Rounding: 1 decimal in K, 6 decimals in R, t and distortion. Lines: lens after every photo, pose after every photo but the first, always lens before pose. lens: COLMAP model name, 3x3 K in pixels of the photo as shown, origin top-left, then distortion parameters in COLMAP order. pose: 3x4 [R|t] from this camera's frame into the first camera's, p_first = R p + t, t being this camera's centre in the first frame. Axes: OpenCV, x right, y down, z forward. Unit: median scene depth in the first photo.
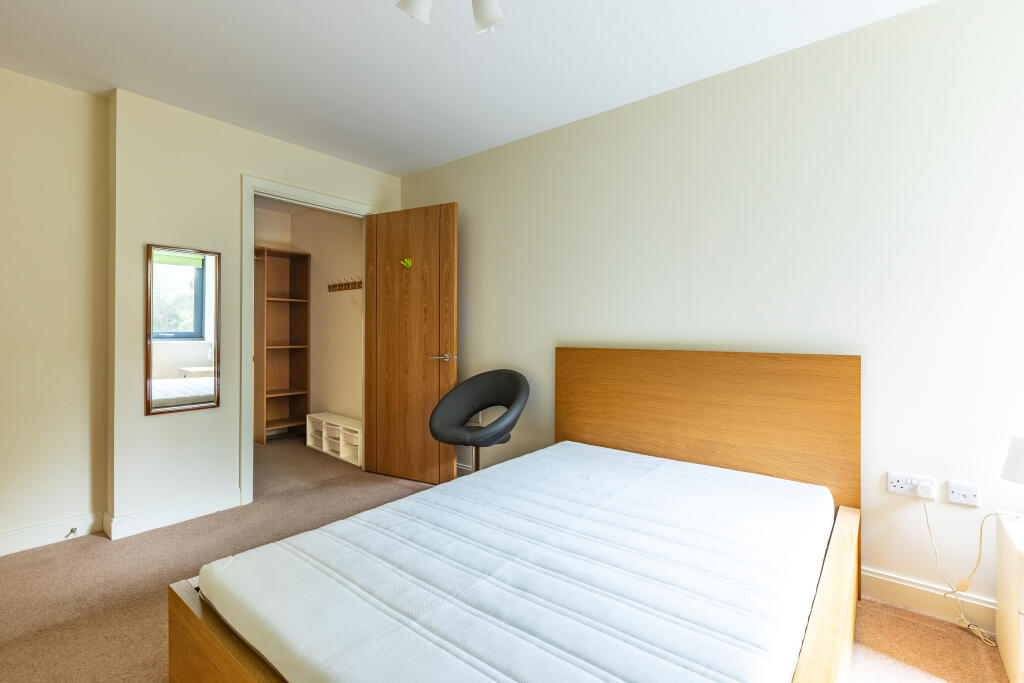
lens RADIAL K [[462.6, 0, 513.2], [0, 462.6, 331.7], [0, 0, 1]] dist [0.000618, 0.000221]
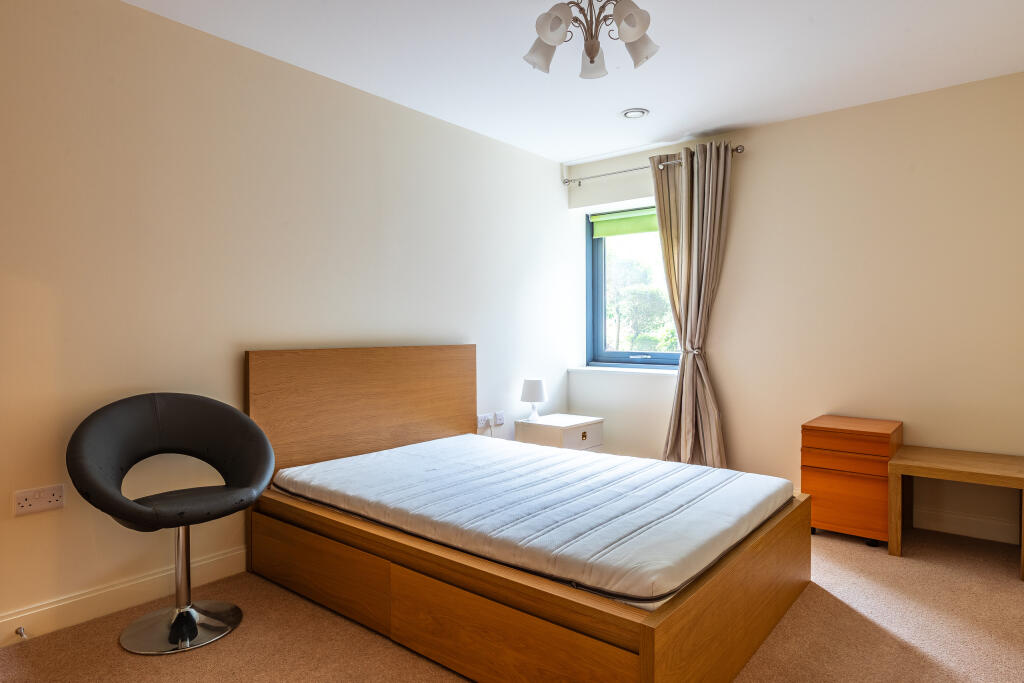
lens RADIAL K [[605.6, 0, 512.0], [0, 605.6, 341.5], [0, 0, 1]] dist [0.002237, 0.000702]
pose [[0.008776, -0.025430, 0.999638, -1.370950], [0.000053, 0.999677, 0.025430, -0.008958], [-0.999961, -0.000170, 0.008775, 0.925345]]
